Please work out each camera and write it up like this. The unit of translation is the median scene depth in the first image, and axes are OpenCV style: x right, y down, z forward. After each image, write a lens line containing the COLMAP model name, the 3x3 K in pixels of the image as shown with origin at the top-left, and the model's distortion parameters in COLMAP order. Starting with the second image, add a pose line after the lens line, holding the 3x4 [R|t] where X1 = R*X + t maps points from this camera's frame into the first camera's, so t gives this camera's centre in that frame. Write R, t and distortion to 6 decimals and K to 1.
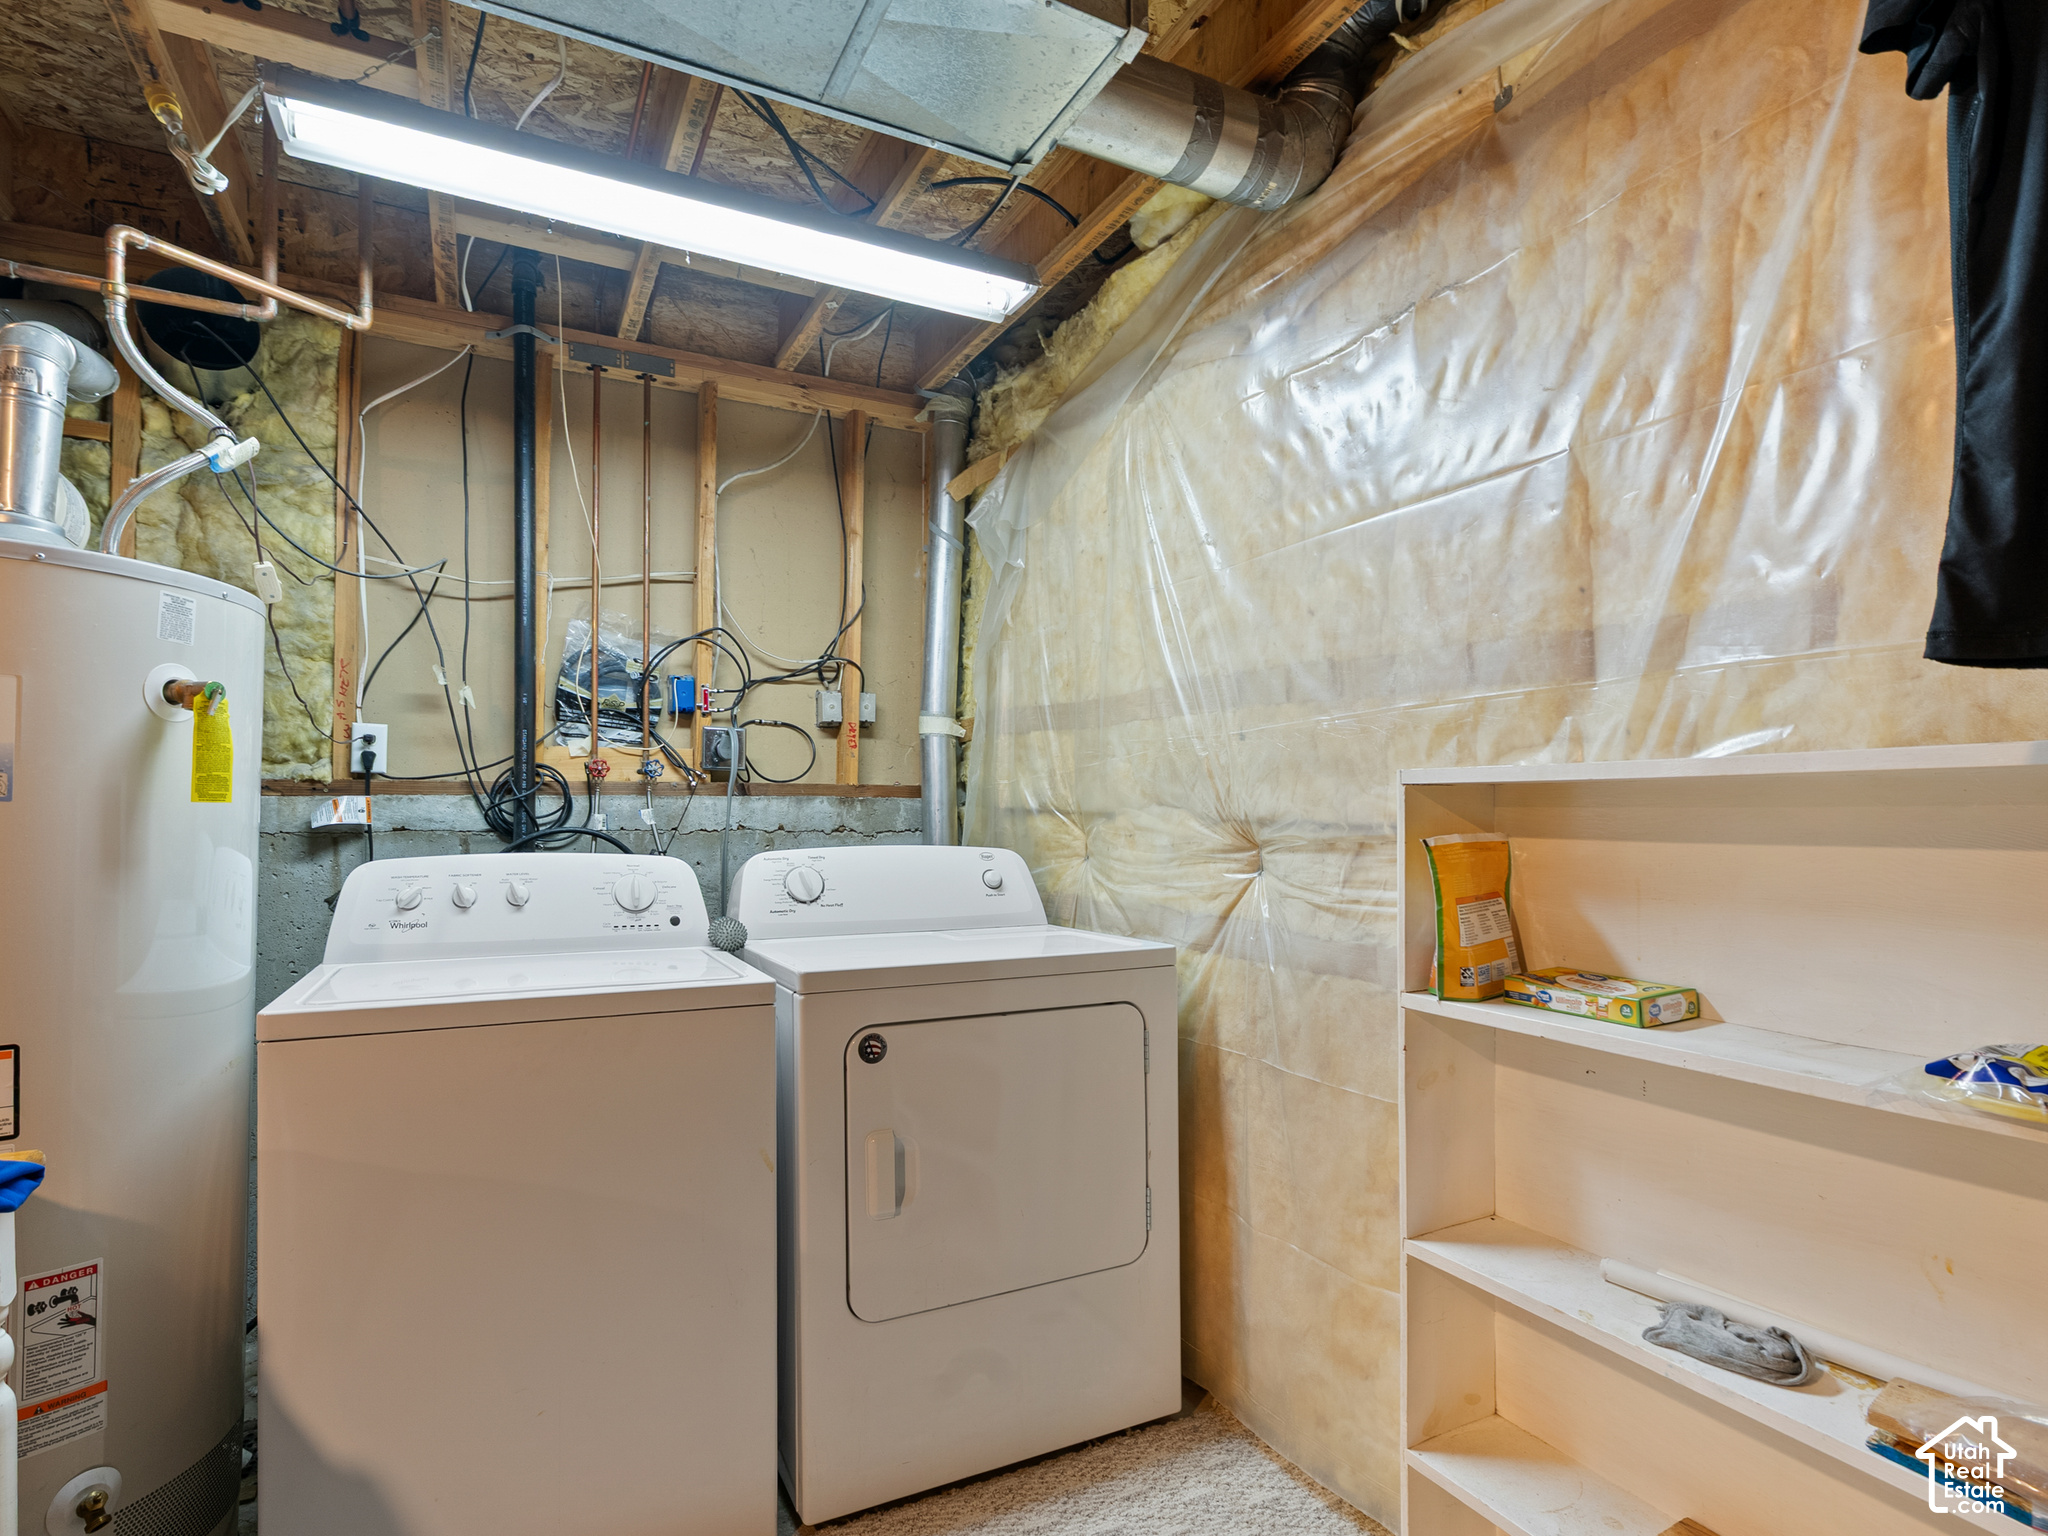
lens RADIAL K [[1061.2, 0, 1020.0], [0, 1061.2, 817.9], [0, 0, 1]] dist [-0.004040, 0.001733]
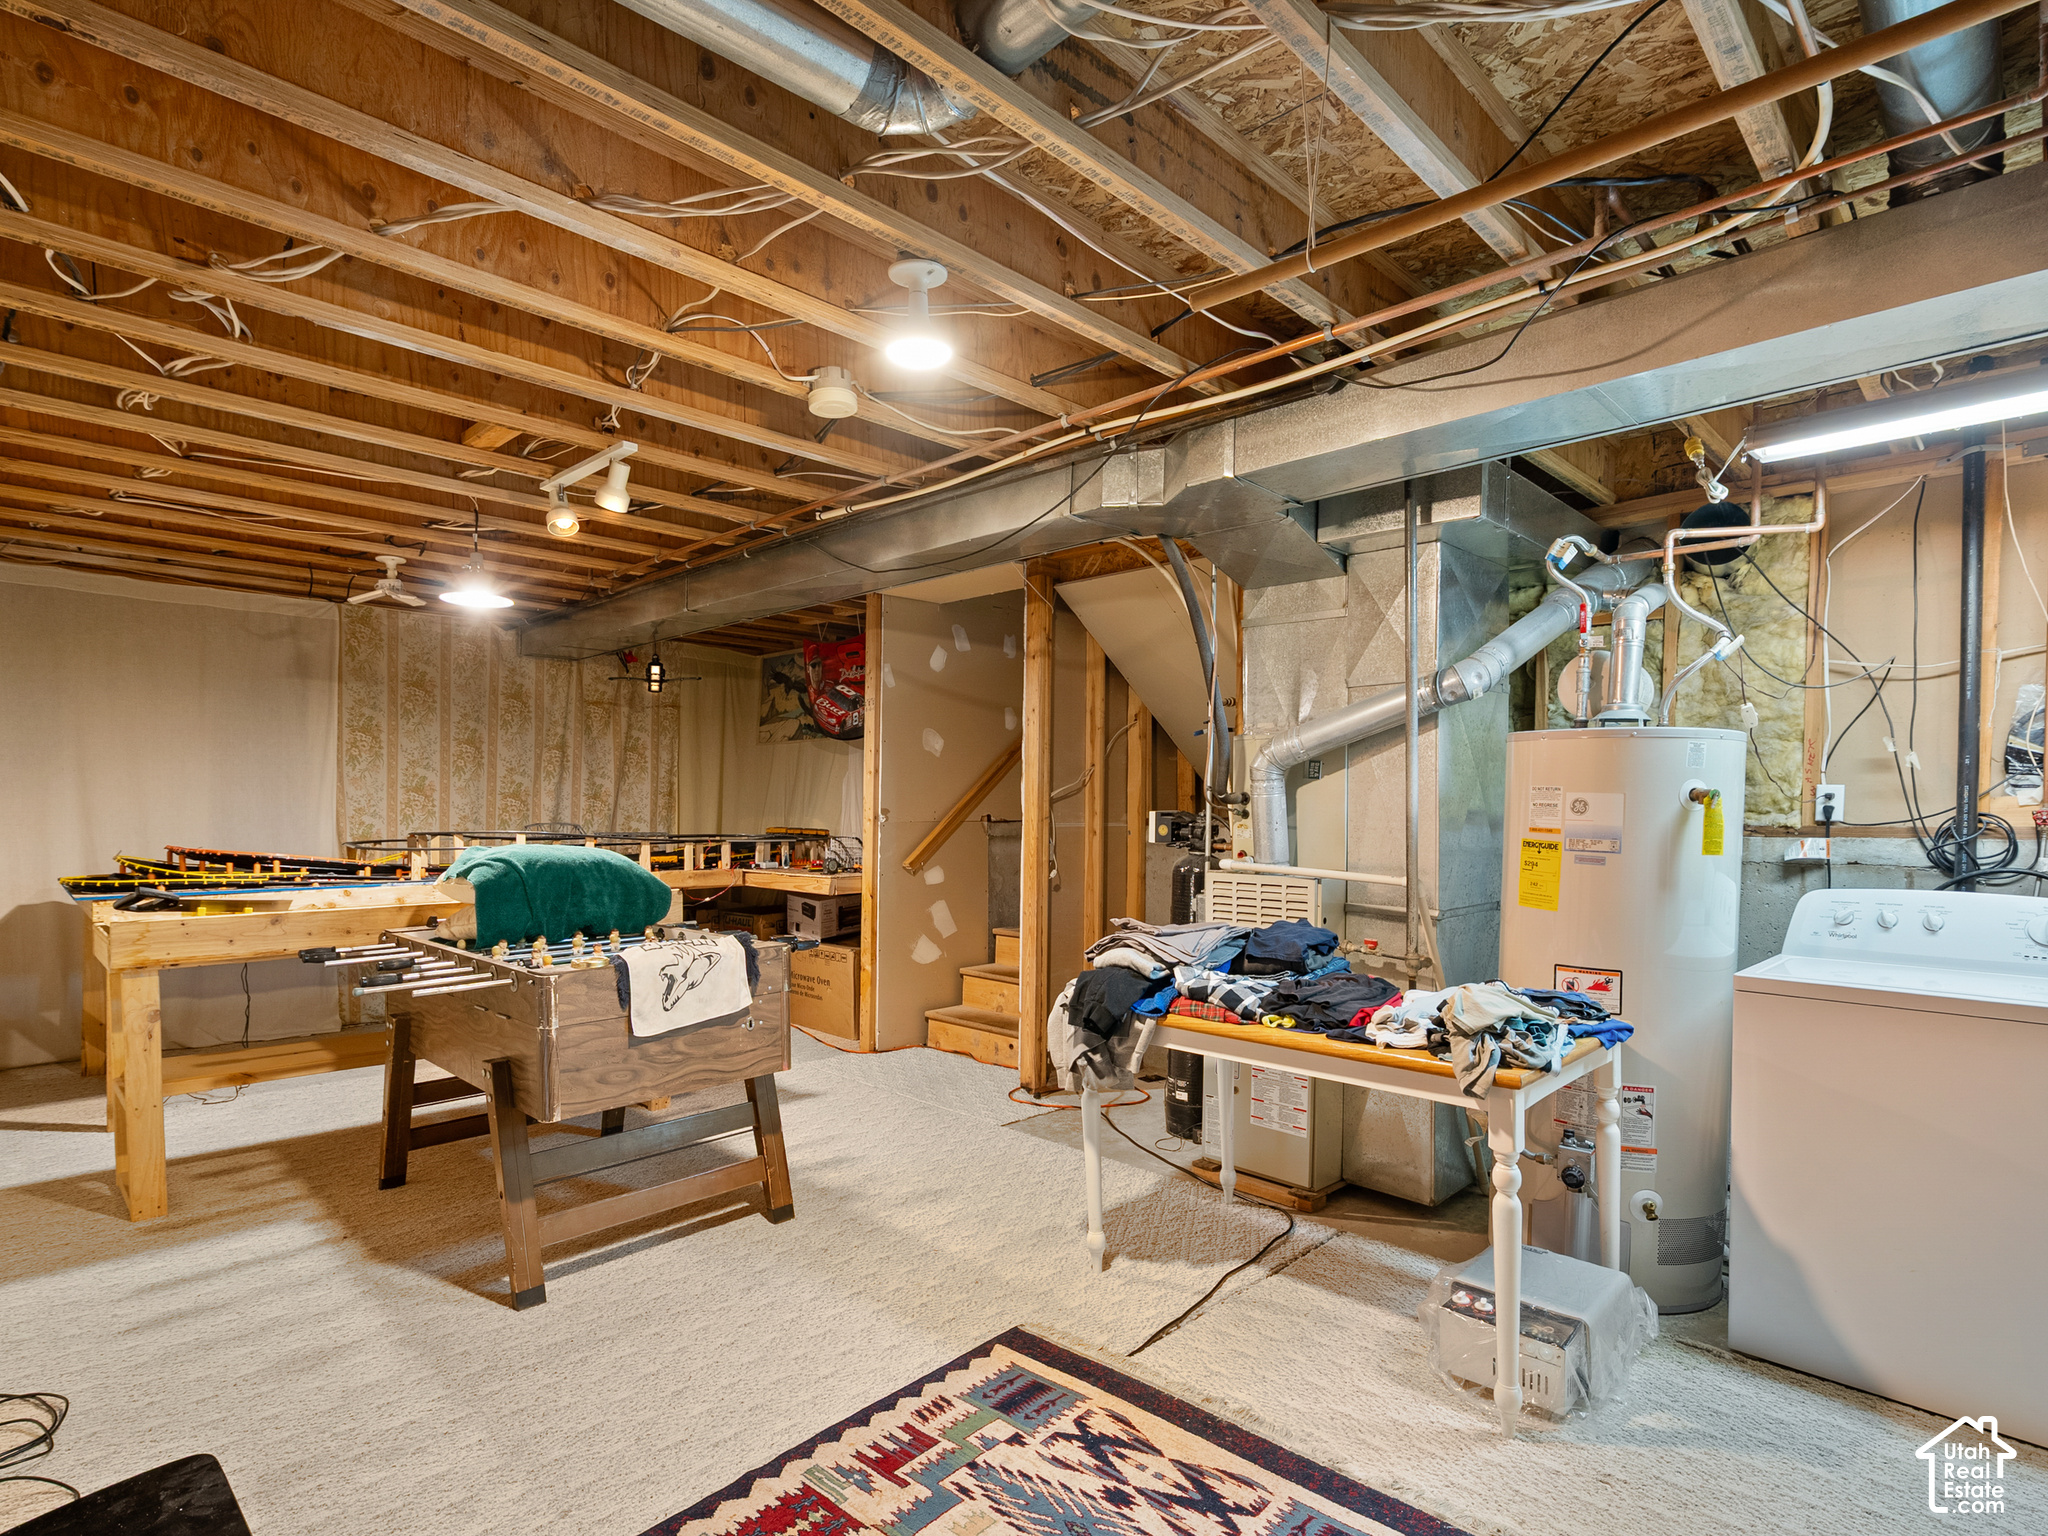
lens RADIAL K [[1061.2, 0, 1020.0], [0, 1061.2, 817.9], [0, 0, 1]] dist [-0.004040, 0.001733]
pose [[0.317020, 0.012120, -0.948341, 0.357679], [-0.007793, 0.999918, 0.010174, -0.053630], [0.948387, 0.004165, 0.317089, -0.431086]]
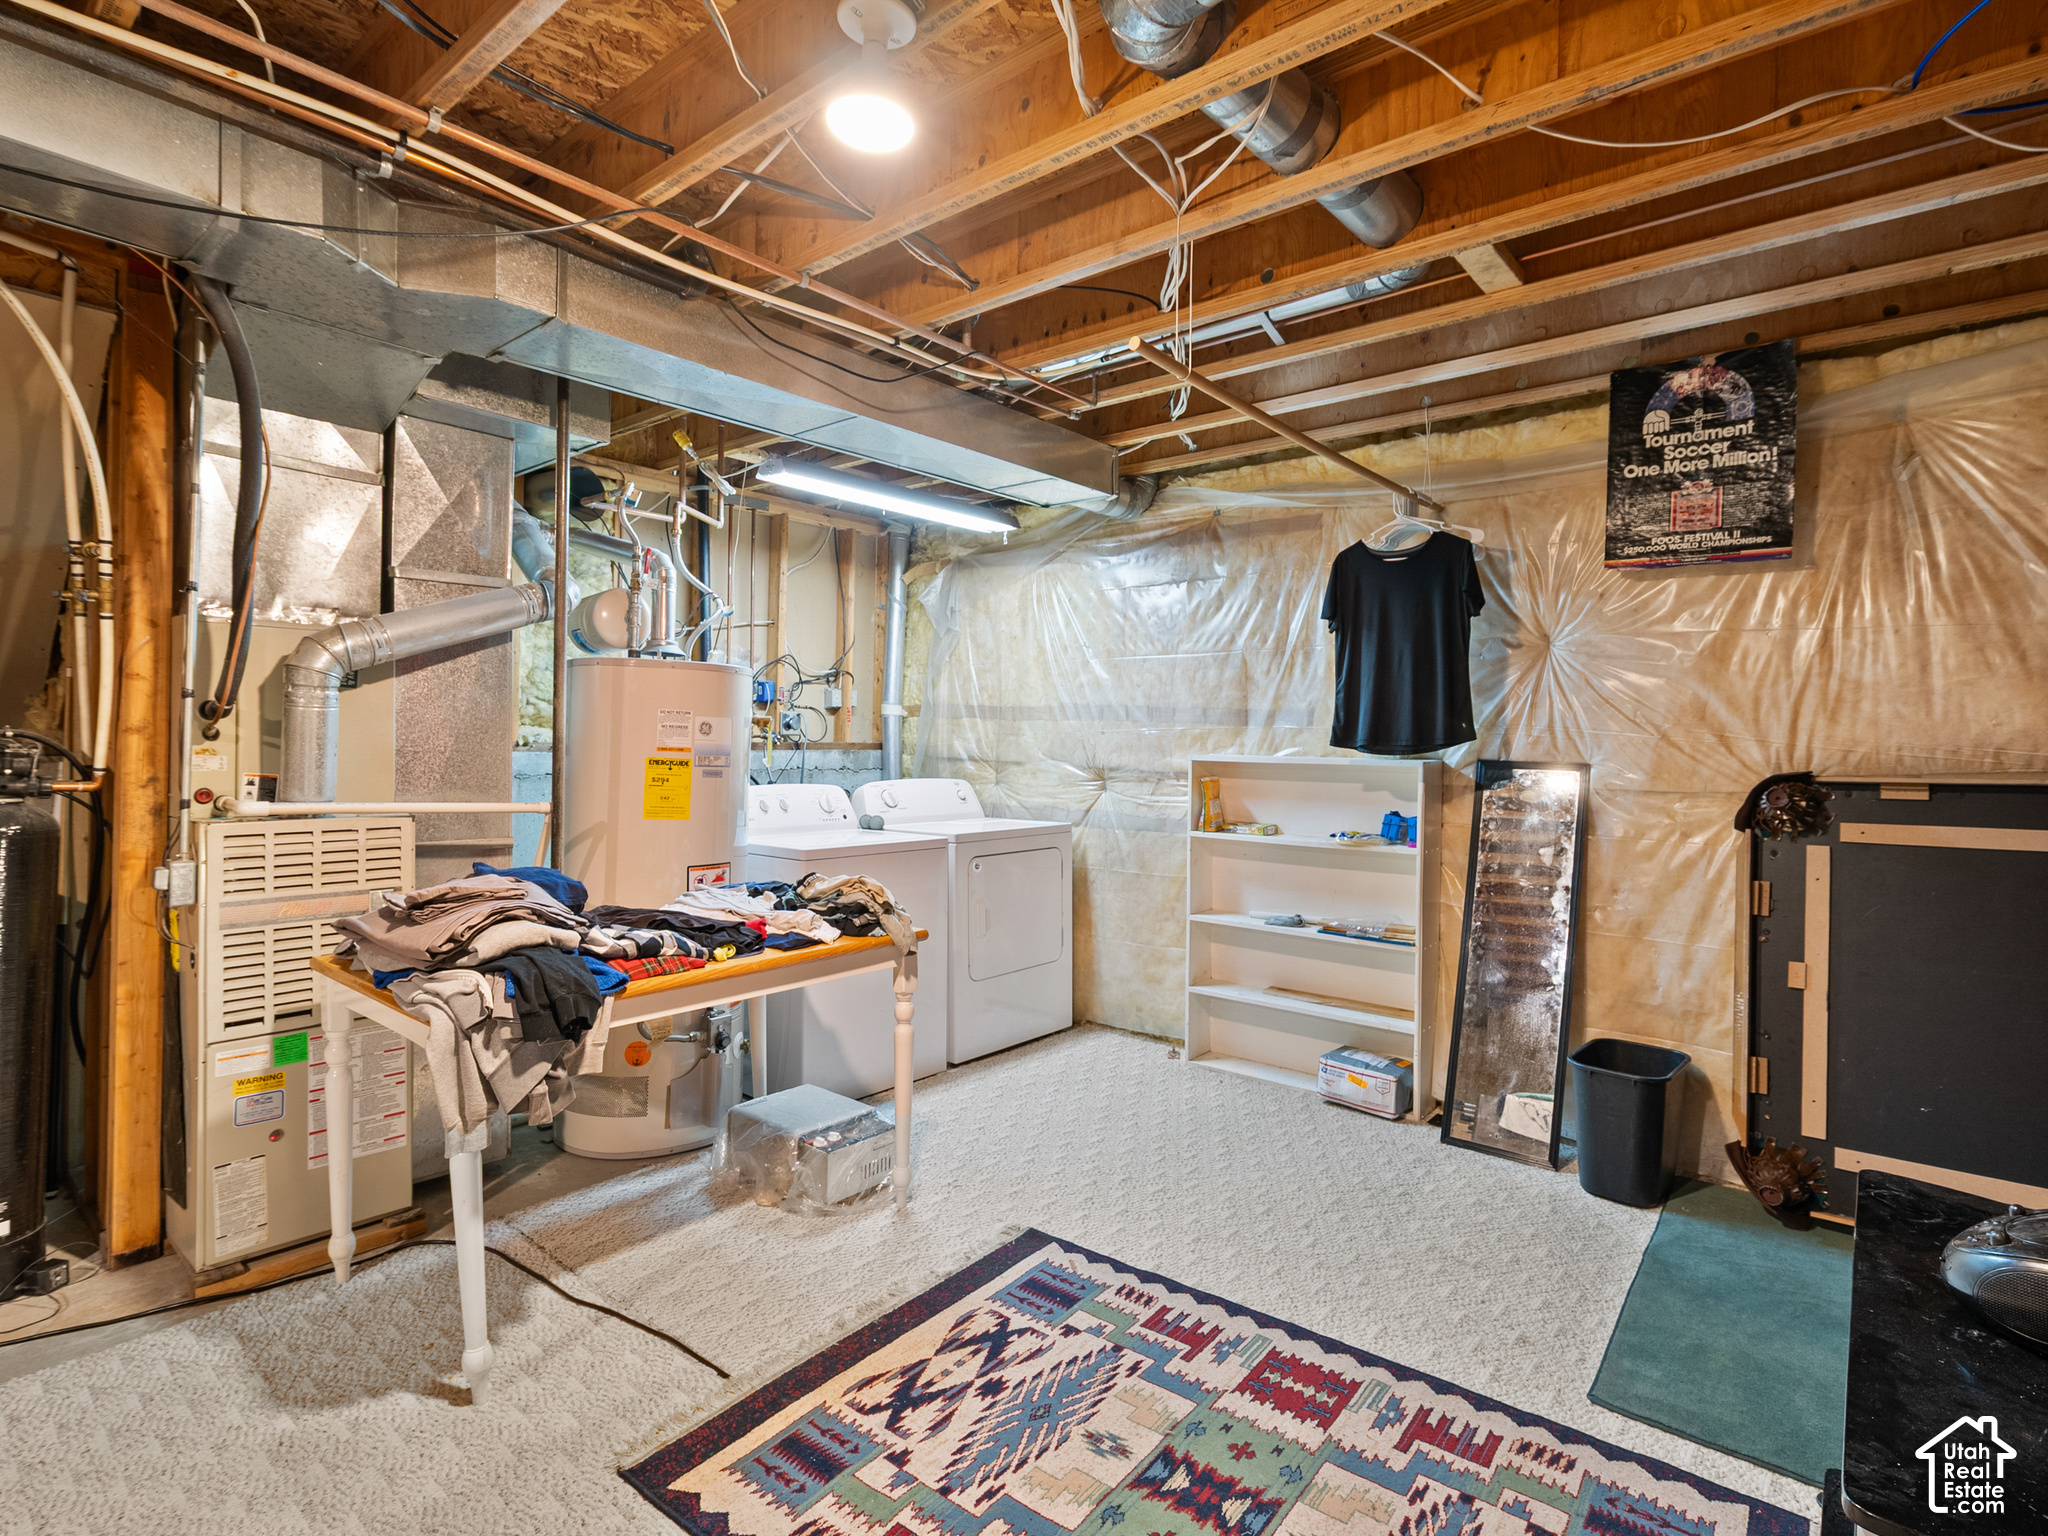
lens RADIAL K [[1046.3, 0, 1028.0], [0, 1046.3, 748.7], [0, 0, 1]] dist [-0.001378, 0.000131]
pose [[0.918902, 0.007945, 0.394407, -0.721233], [-0.012065, 0.999895, 0.007967, -0.048769], [-0.394302, -0.012079, 0.918901, -0.893790]]
